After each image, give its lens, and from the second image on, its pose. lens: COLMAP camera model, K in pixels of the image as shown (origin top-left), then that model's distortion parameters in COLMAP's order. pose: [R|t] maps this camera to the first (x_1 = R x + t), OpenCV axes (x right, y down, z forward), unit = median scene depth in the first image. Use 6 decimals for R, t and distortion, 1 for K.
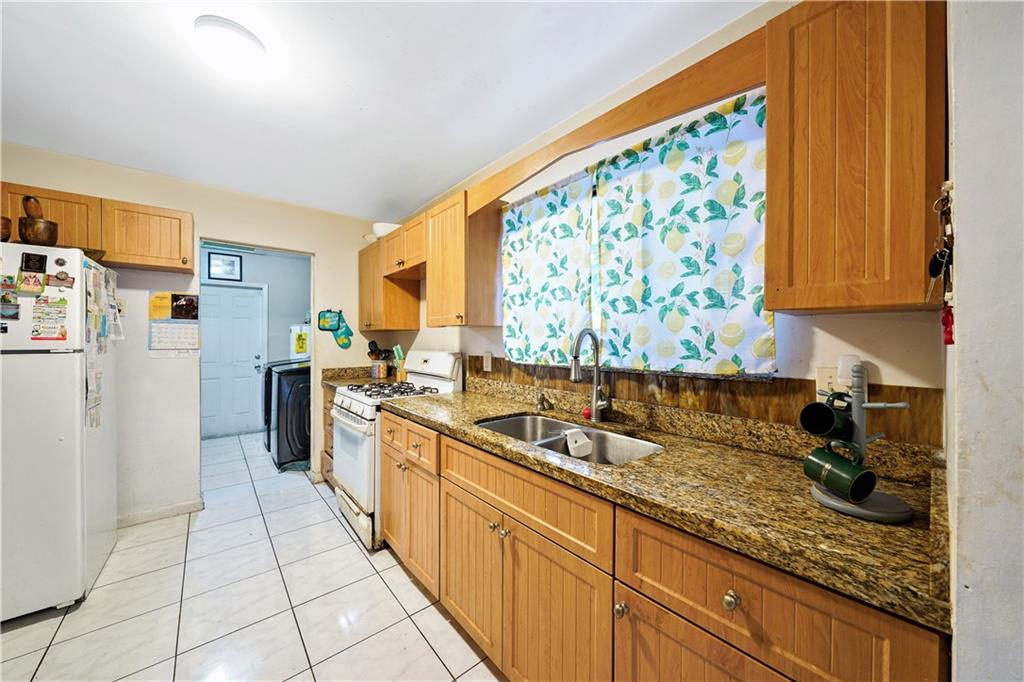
lens RADIAL K [[351.8, 0, 515.7], [0, 351.8, 341.5], [0, 0, 1]] dist [-0.002971, -0.000361]
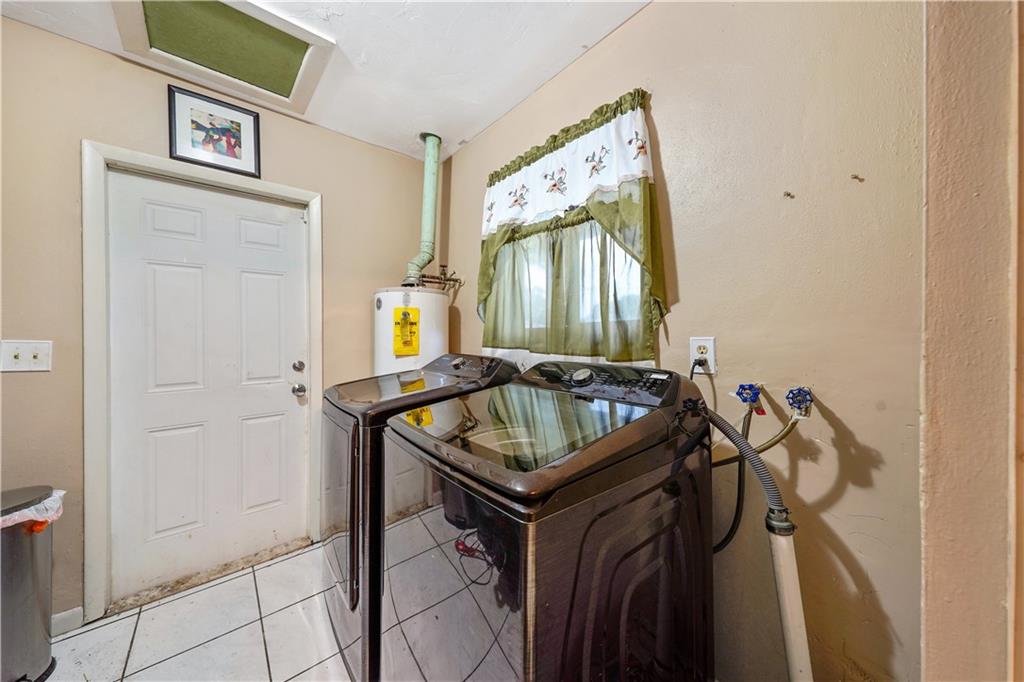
lens RADIAL K [[351.8, 0, 543.1], [0, 351.8, 348.7], [0, 0, 1]] dist [-0.002971, -0.000361]
pose [[0.998846, -0.001663, 0.048008, -1.459780], [0.001698, 0.999998, -0.000699, 0.076418], [-0.048007, 0.000780, 0.998847, 1.790081]]
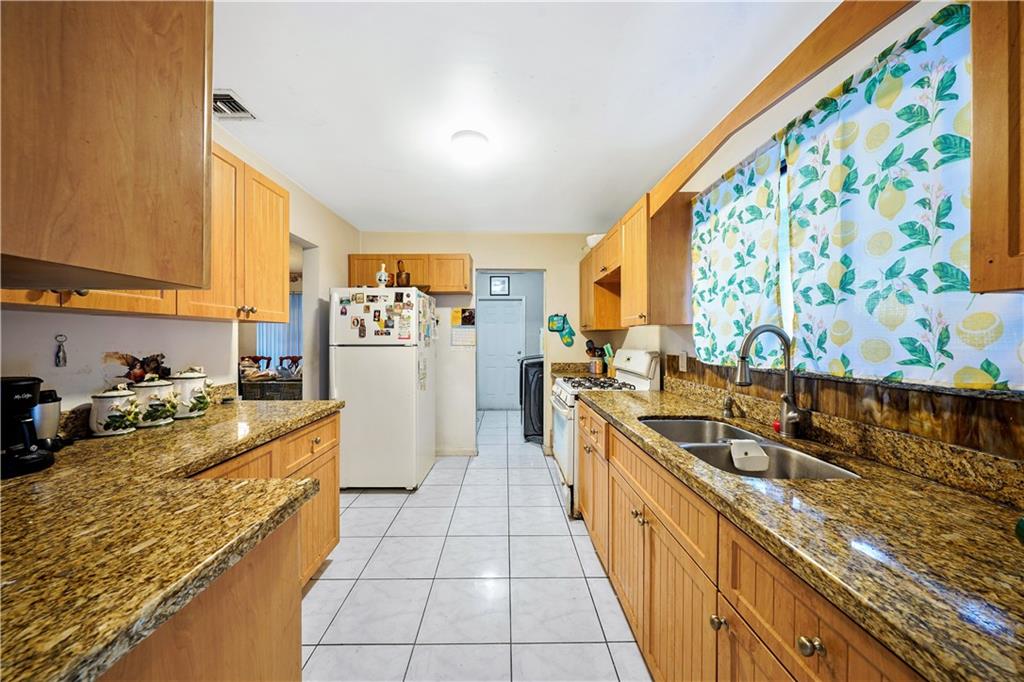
lens RADIAL K [[351.8, 0, 519.9], [0, 351.8, 339.4], [0, 0, 1]] dist [-0.002971, -0.000361]
pose [[0.779719, -0.000401, -0.626130, 0.262085], [-0.002313, 0.999991, -0.003520, 0.002180], [0.626125, 0.004193, 0.779711, -0.042281]]
